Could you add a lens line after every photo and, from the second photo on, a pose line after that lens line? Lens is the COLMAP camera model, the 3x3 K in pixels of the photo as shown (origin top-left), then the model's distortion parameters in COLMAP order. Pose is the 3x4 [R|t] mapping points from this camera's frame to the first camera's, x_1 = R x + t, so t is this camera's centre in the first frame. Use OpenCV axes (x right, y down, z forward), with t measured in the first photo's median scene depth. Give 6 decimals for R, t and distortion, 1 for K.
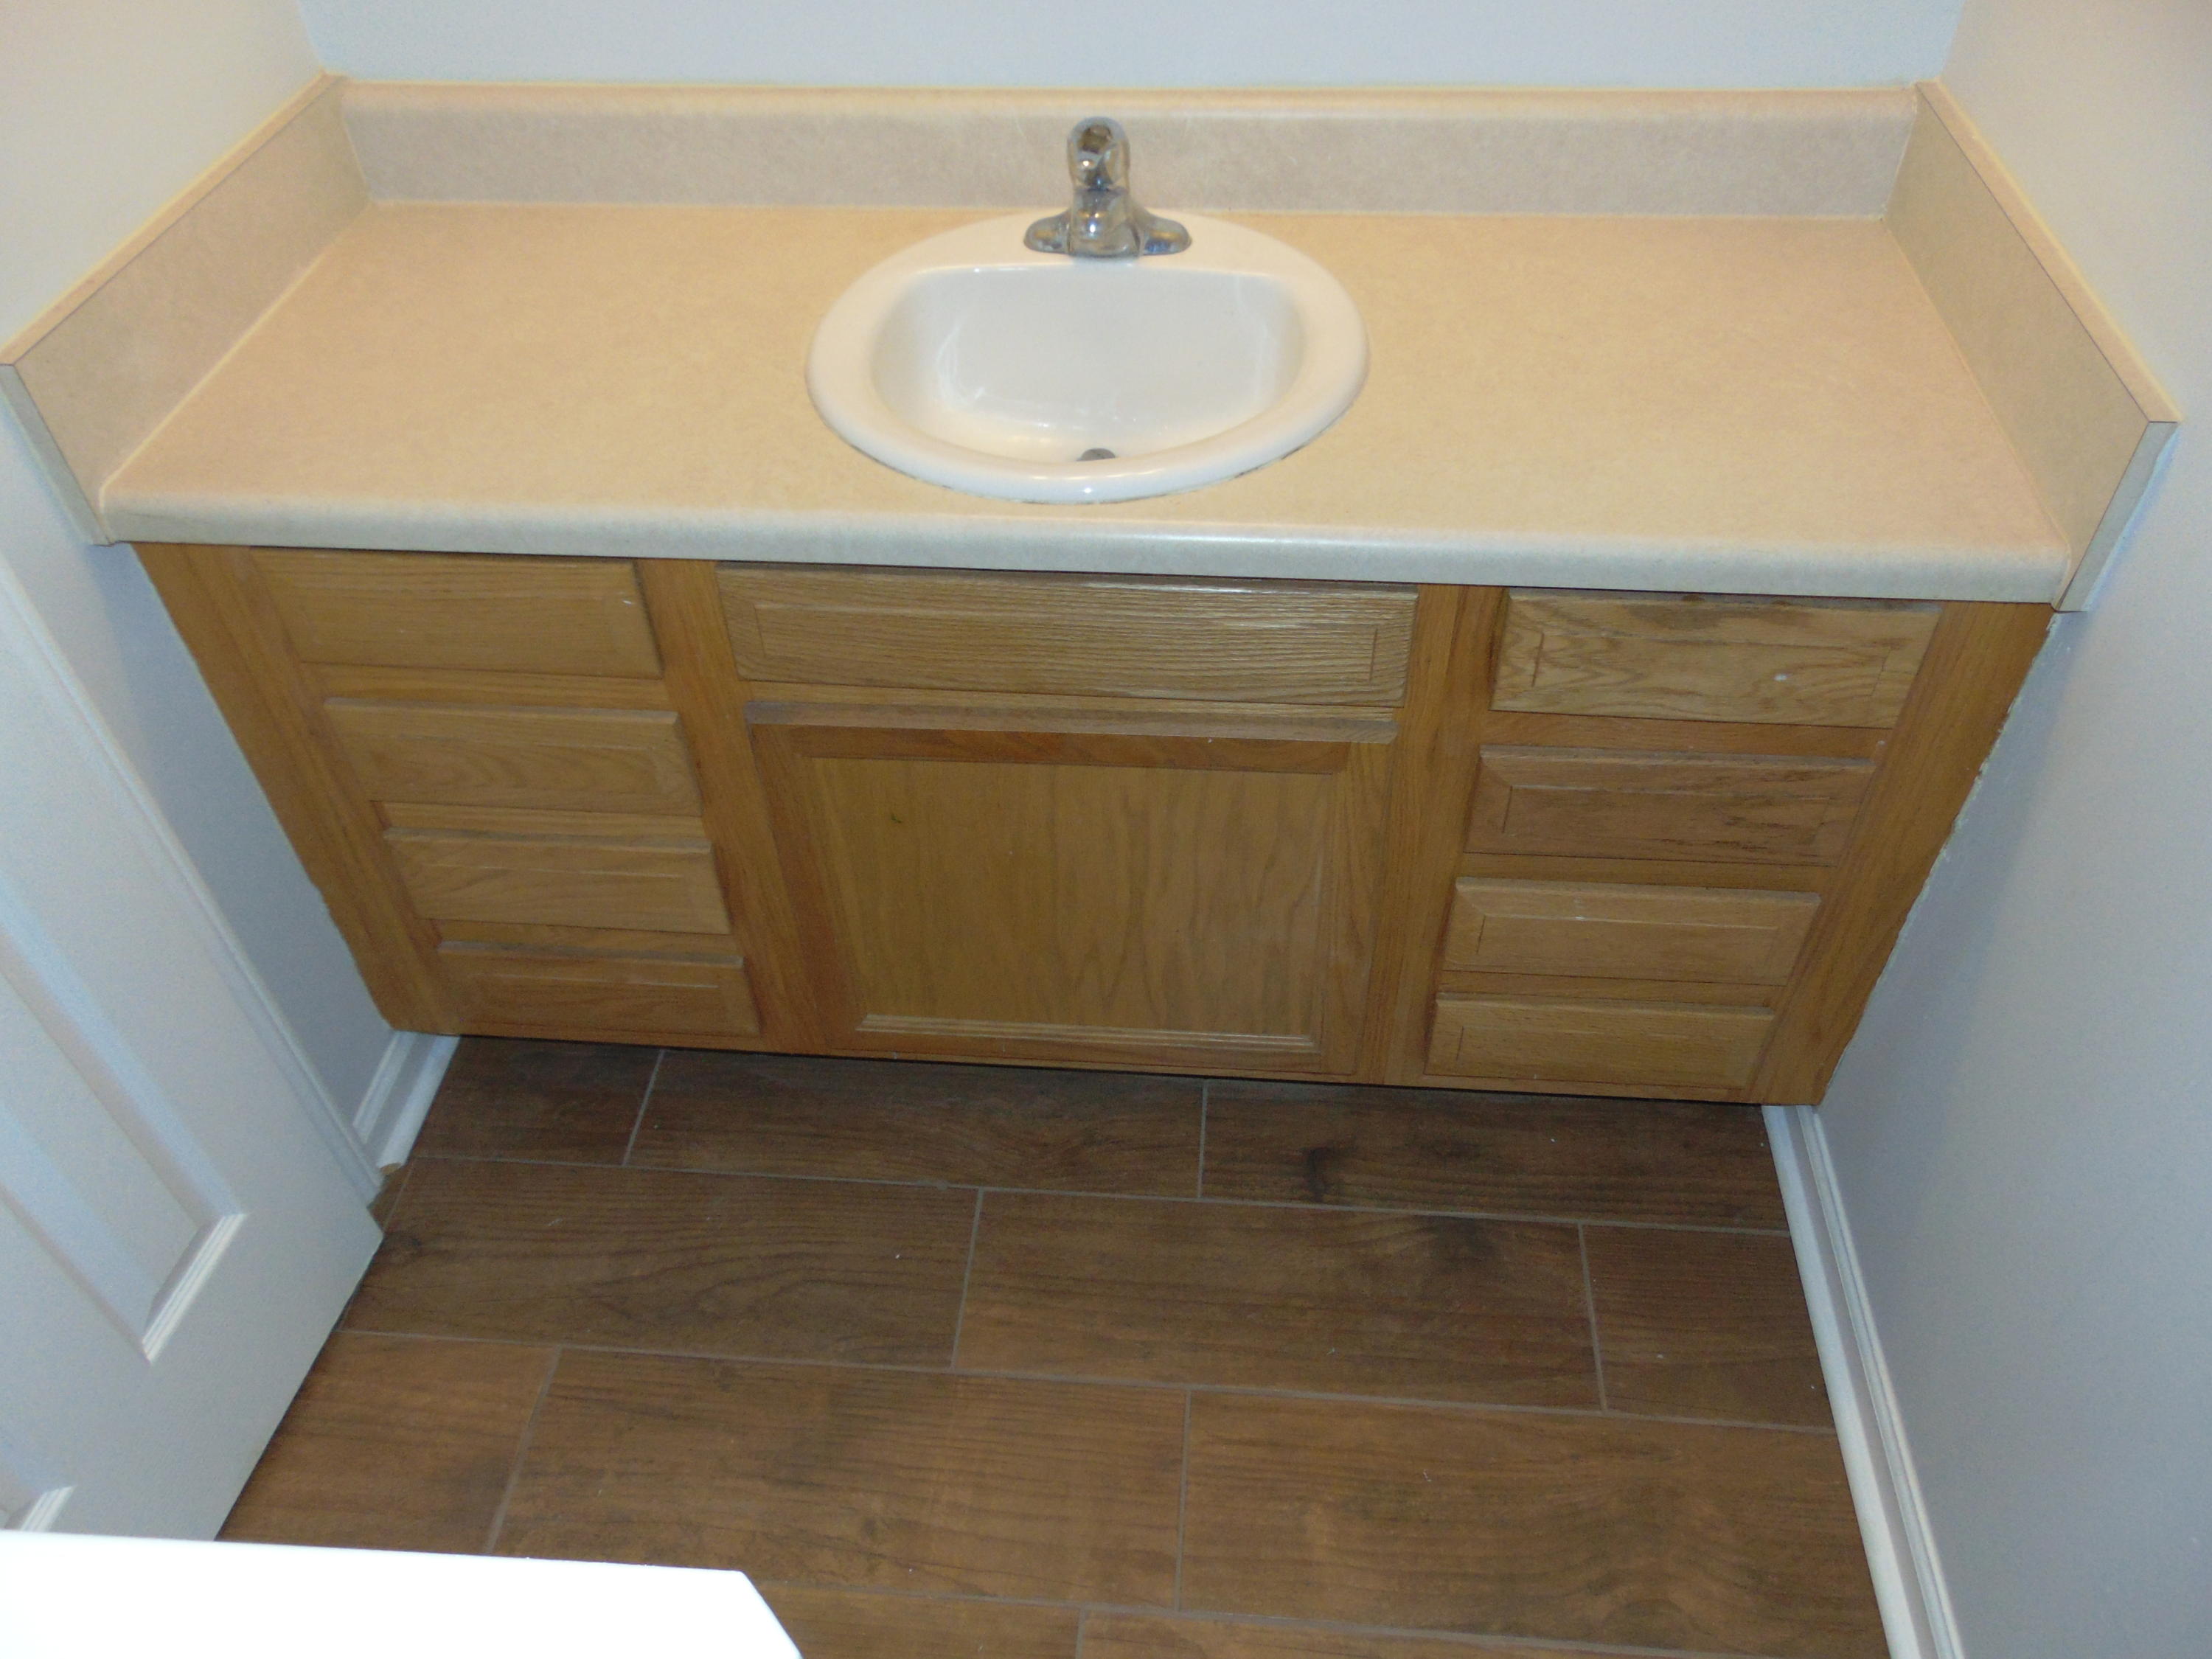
lens RADIAL K [[1652.9, 0, 1111.9], [0, 1652.9, 822.2], [0, 0, 1]] dist [-0.042732, 0.086907]
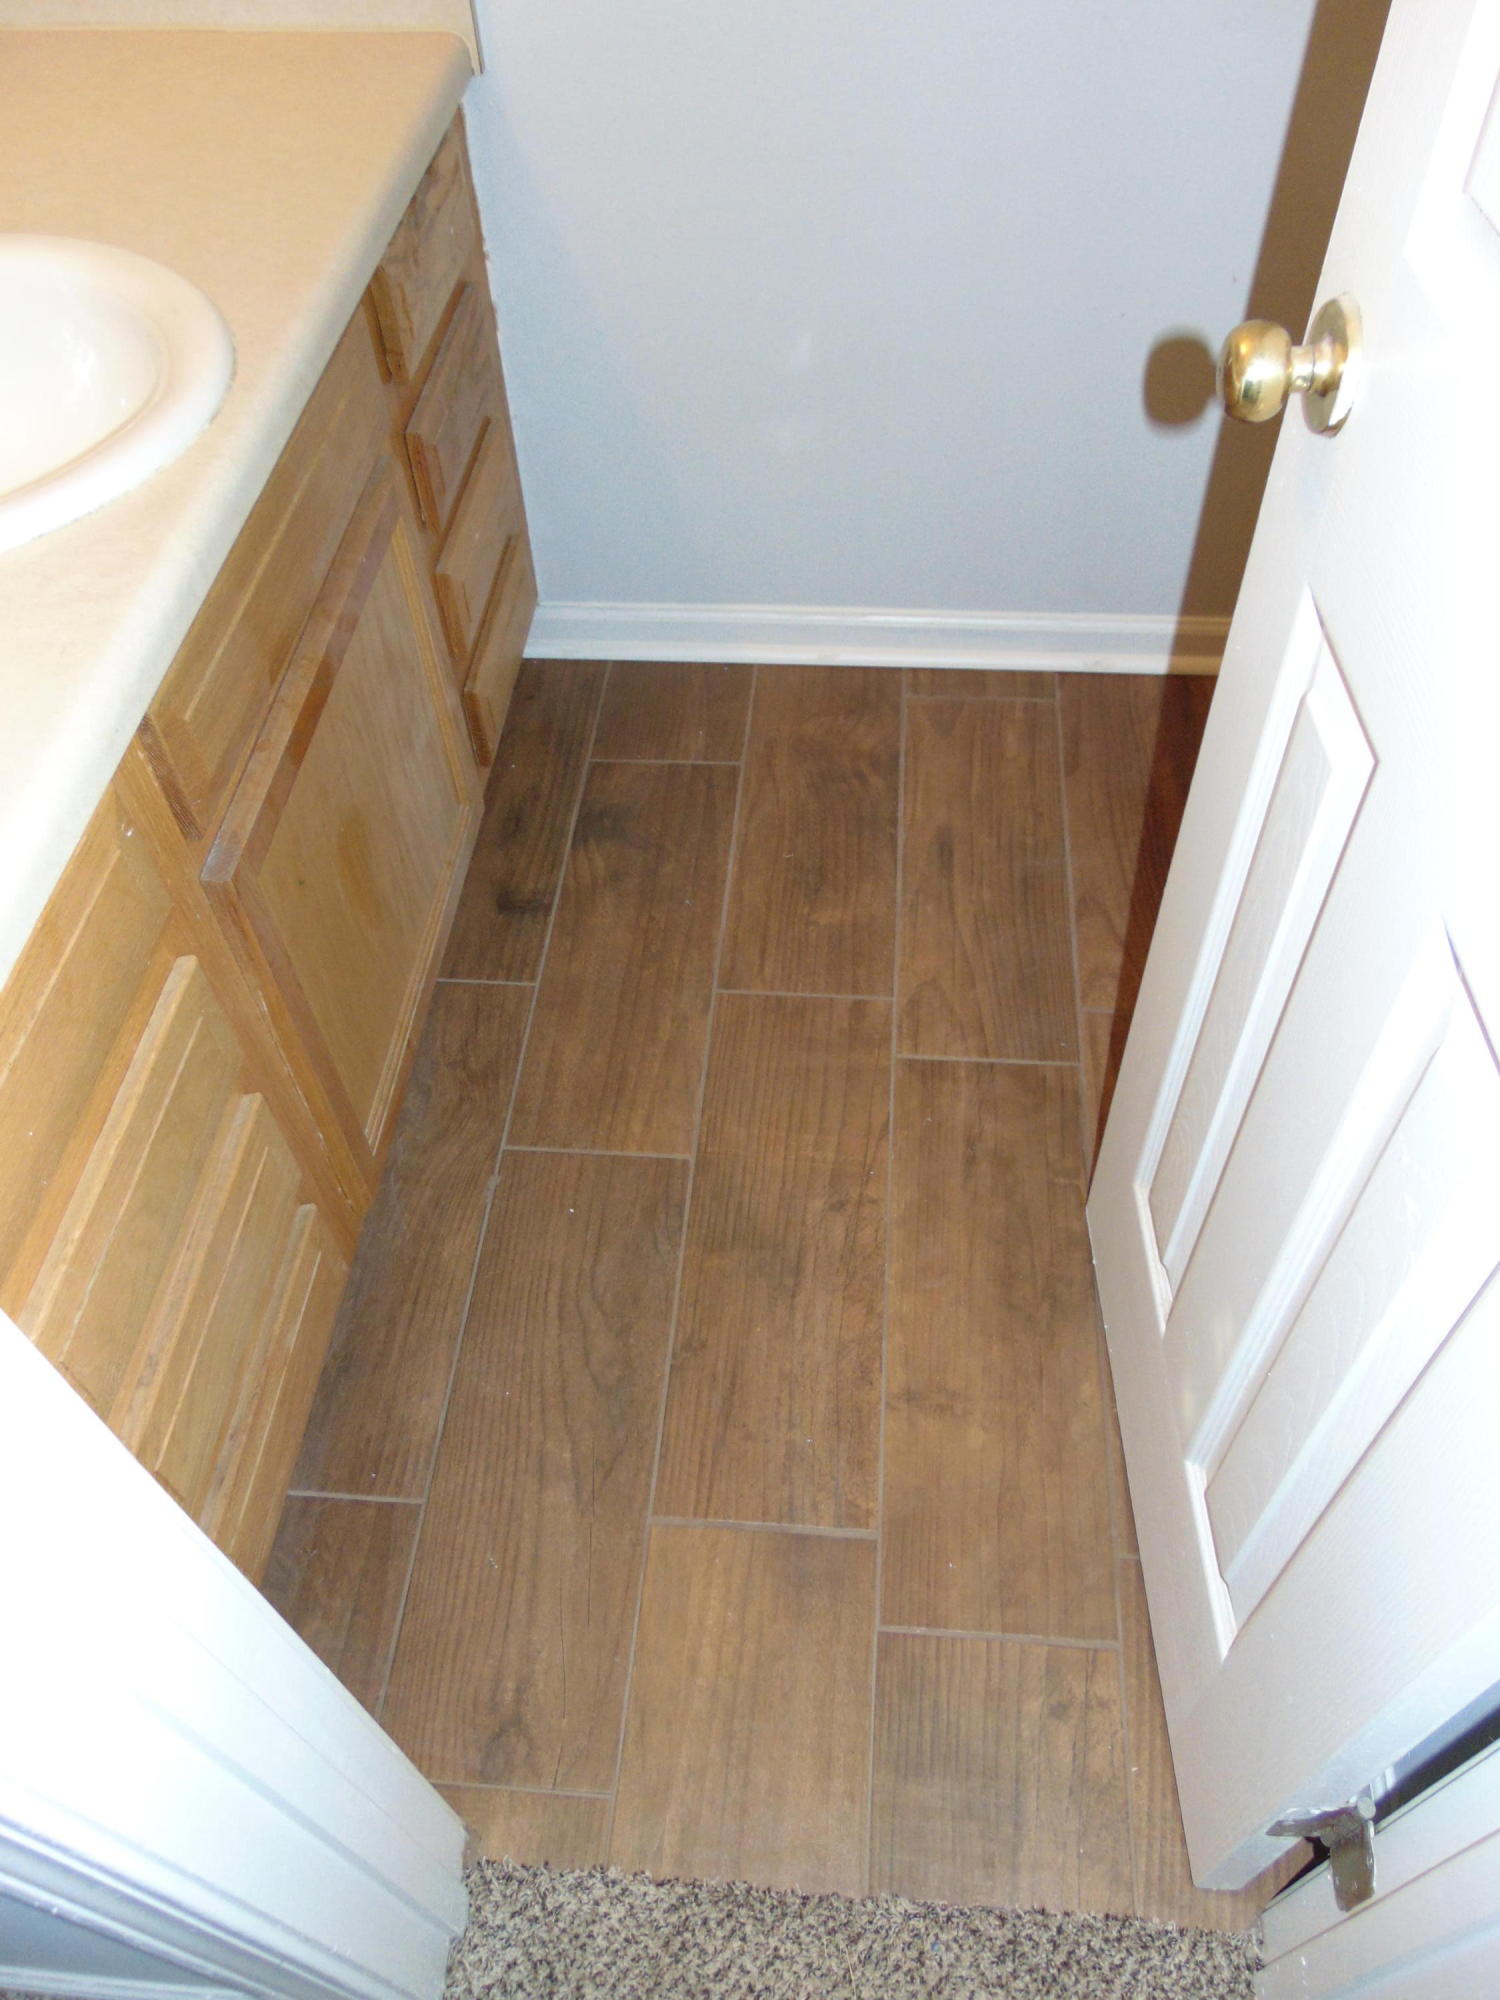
lens RADIAL K [[1494.5, 0, 750.0], [0, 1494.5, 1000.0], [0, 0, 1]] dist [-0.042732, 0.086907]
pose [[0.002634, -0.760786, 0.648997, -0.657954], [0.728227, 0.446241, 0.520149, -0.202762], [-0.685331, 0.471247, 0.555200, 0.366610]]
